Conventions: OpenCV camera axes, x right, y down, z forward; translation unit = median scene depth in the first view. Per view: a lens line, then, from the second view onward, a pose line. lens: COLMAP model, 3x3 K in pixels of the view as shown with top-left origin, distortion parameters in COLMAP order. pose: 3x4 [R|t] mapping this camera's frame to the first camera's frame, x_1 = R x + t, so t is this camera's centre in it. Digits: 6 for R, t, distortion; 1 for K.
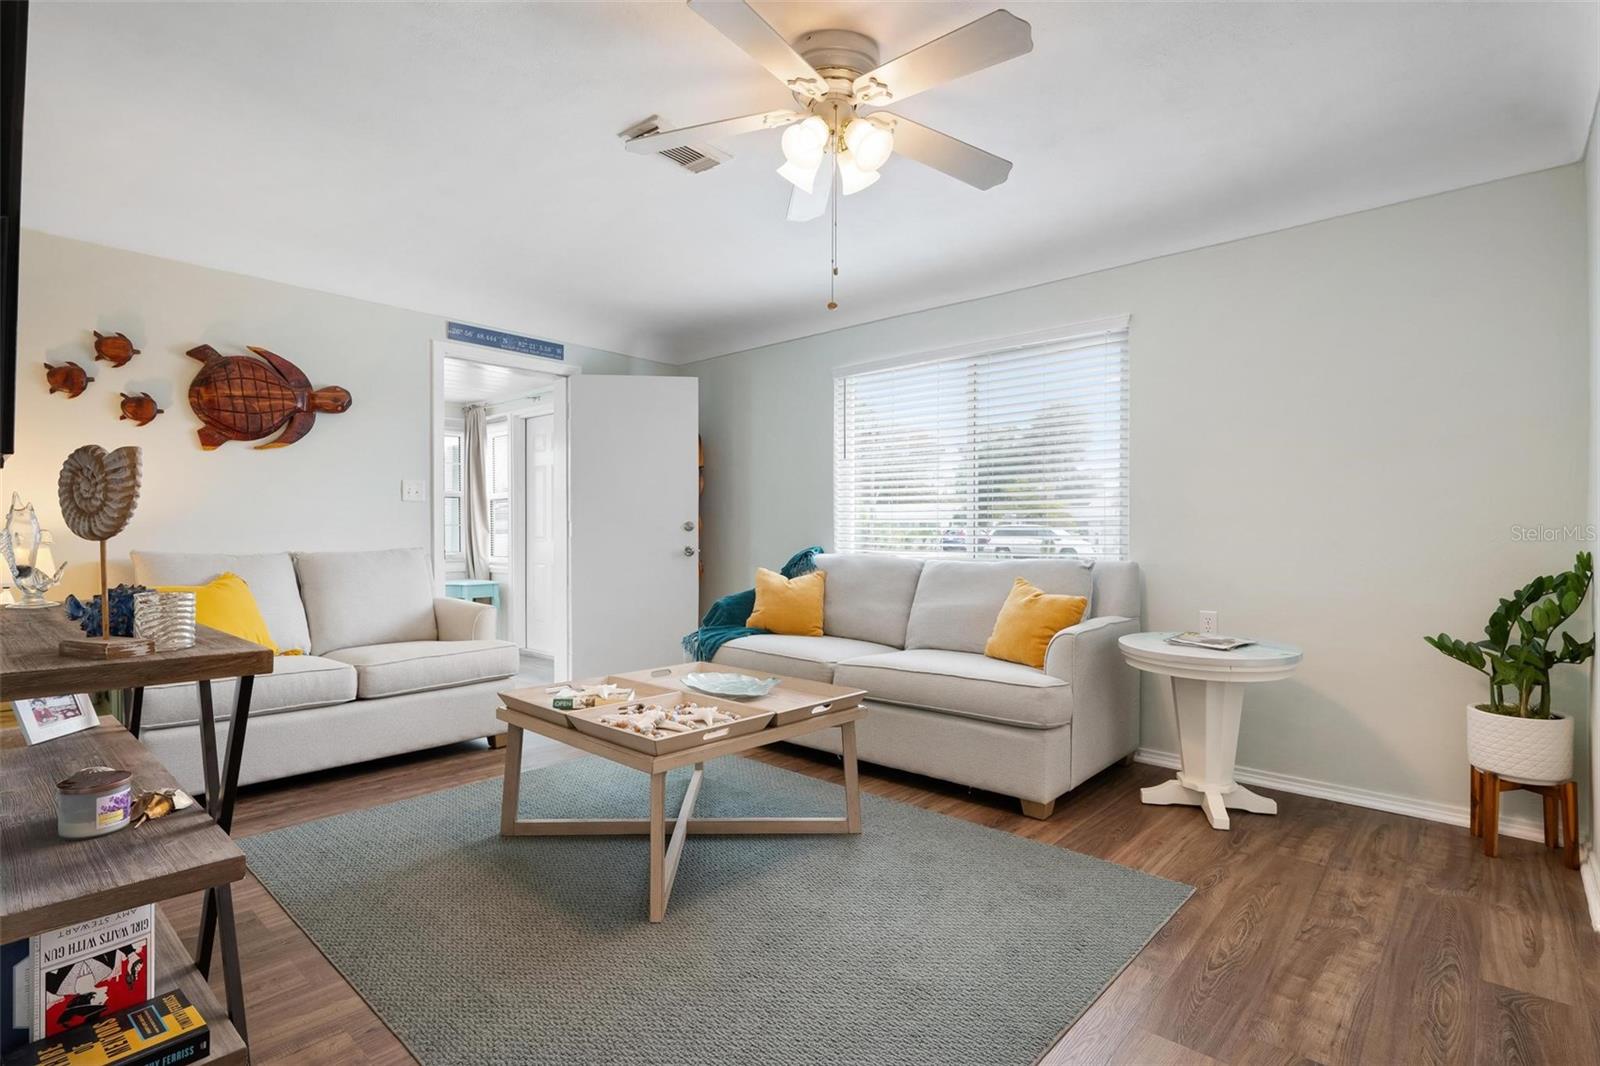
lens RADIAL K [[783.2, 0, 800.0], [0, 783.2, 533.0], [0, 0, 1]] dist [0.000407, 0.000532]
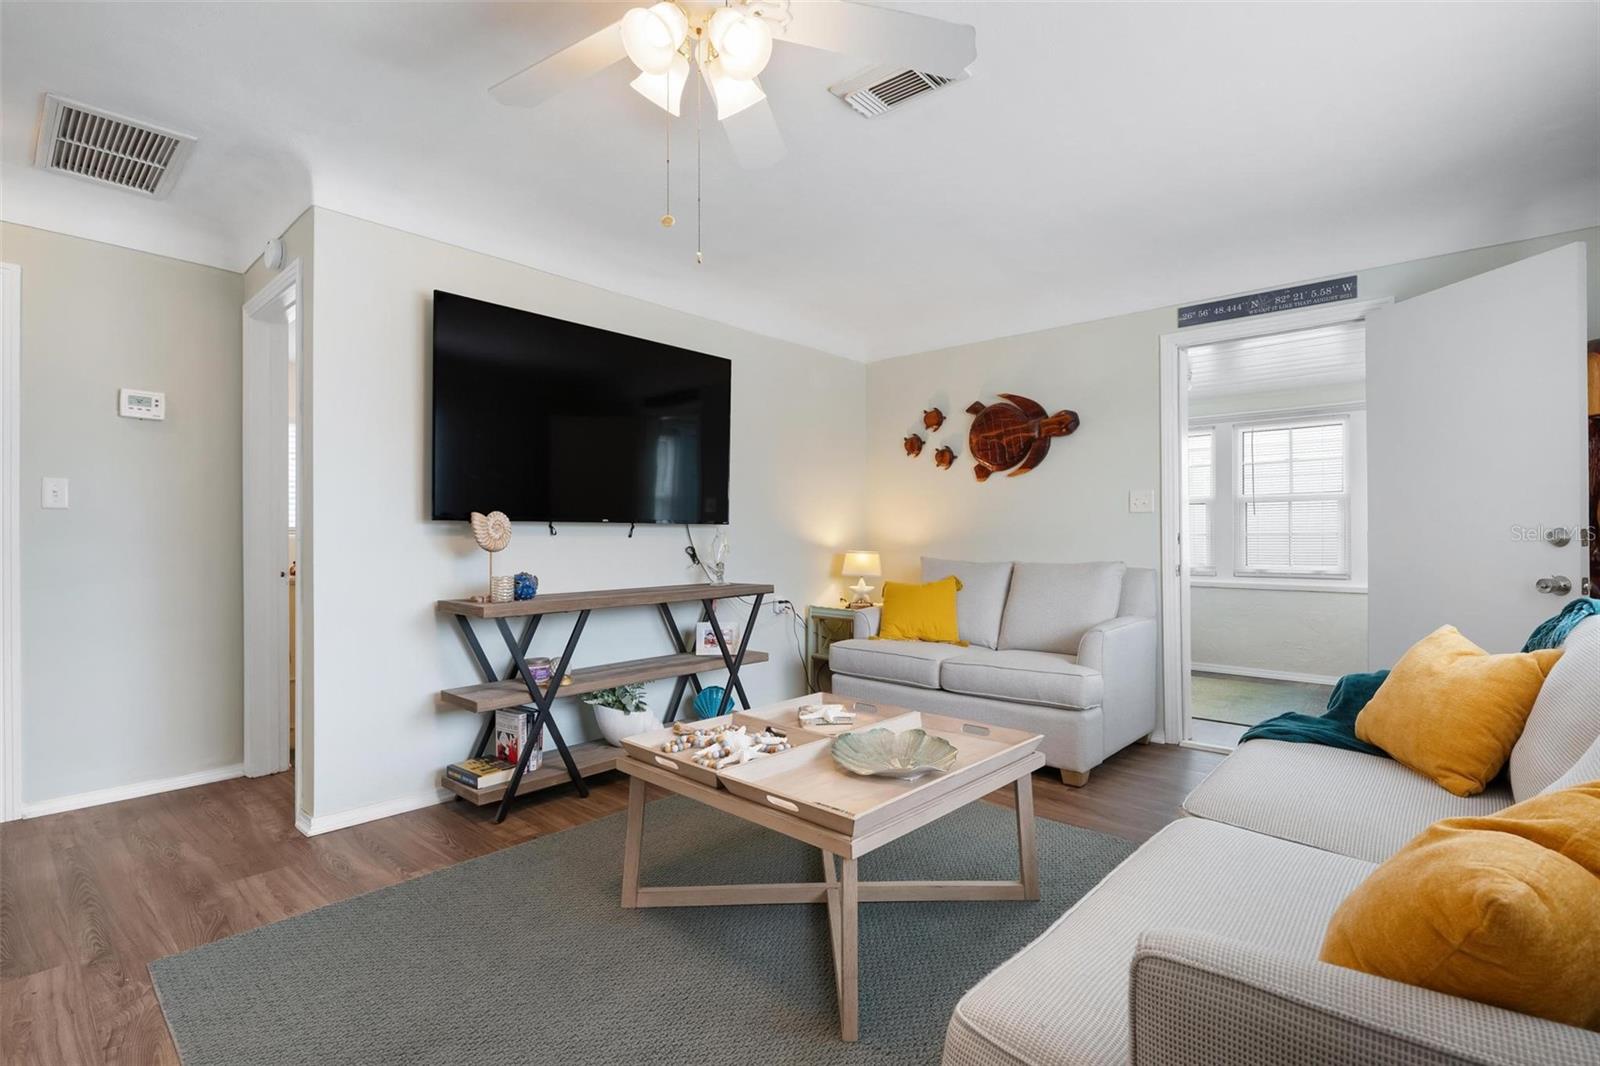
lens RADIAL K [[754.9, 0, 800.0], [0, 754.9, 533.0], [0, 0, 1]] dist [0.002545, 0.001224]
pose [[0.002900, -0.009185, -0.999954, 0.465024], [-0.001753, 0.999956, -0.009190, -0.008048], [0.999994, 0.001780, 0.002884, 0.654927]]
